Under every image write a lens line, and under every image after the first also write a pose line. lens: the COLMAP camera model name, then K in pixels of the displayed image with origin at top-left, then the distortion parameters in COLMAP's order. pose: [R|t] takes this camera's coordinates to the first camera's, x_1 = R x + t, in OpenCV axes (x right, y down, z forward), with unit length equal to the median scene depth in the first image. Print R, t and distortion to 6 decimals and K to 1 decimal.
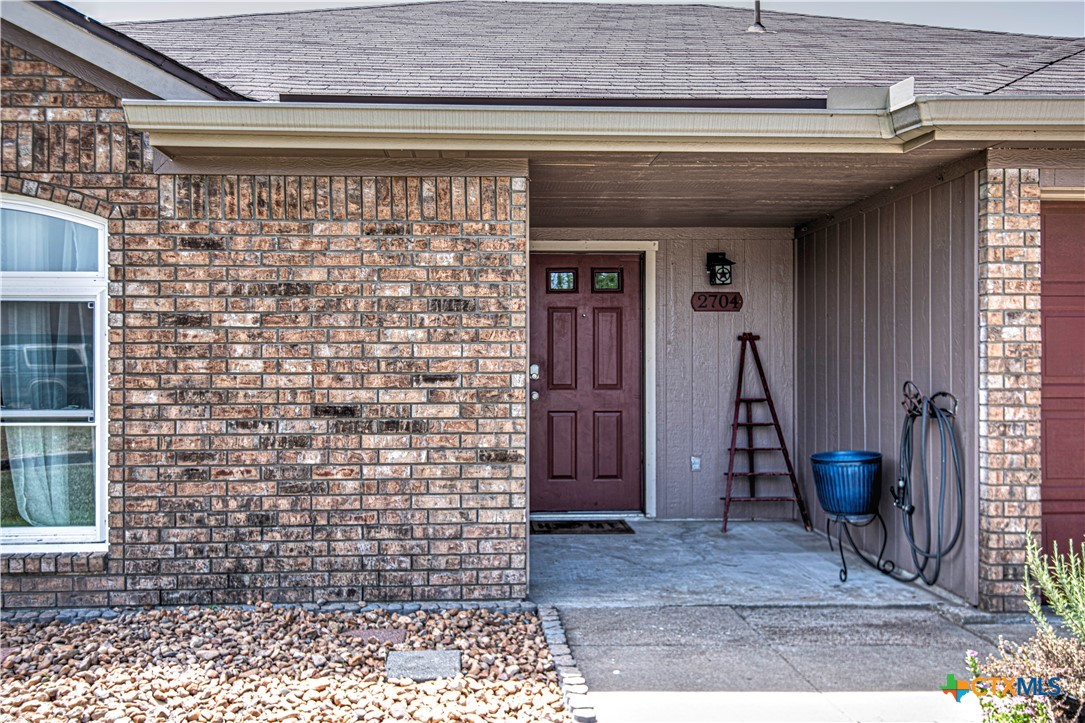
lens RADIAL K [[908.7, 0, 502.3], [0, 908.7, 362.4], [0, 0, 1]] dist [0.028341, -0.017632]
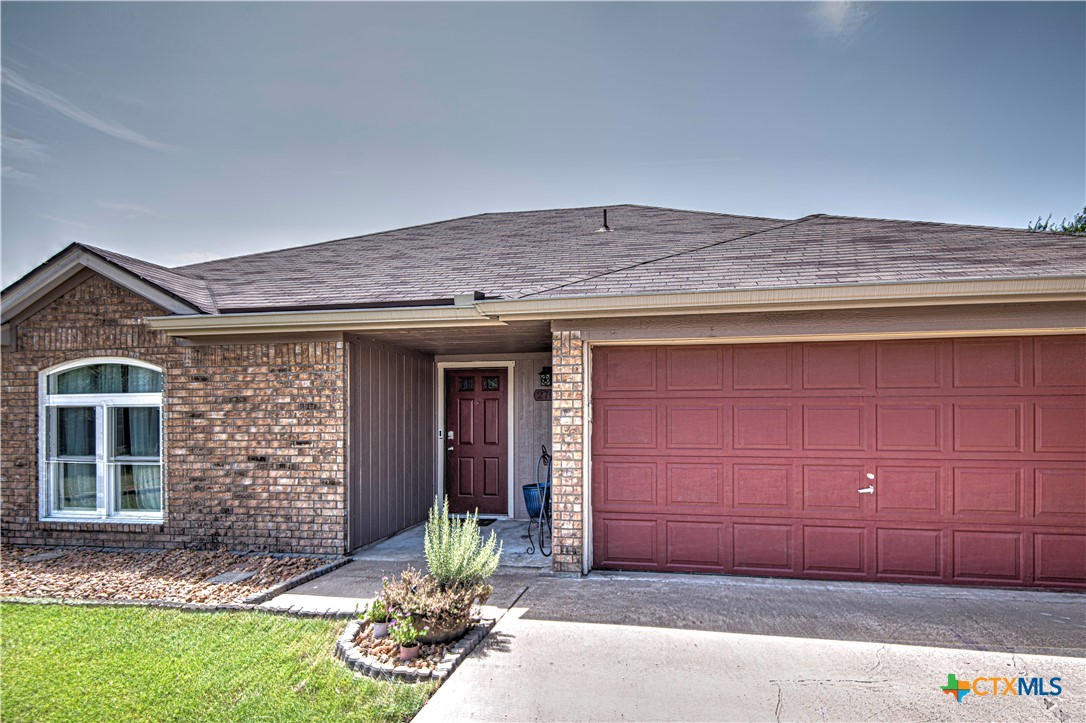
lens RADIAL K [[604.8, 0, 568.0], [0, 604.8, 414.2], [0, 0, 1]] dist [0.007432, -0.002490]
pose [[0.975594, -0.005415, -0.219516, 0.799867], [0.005053, 0.999985, -0.002209, -0.040527], [0.219525, 0.001046, 0.975606, -0.179989]]
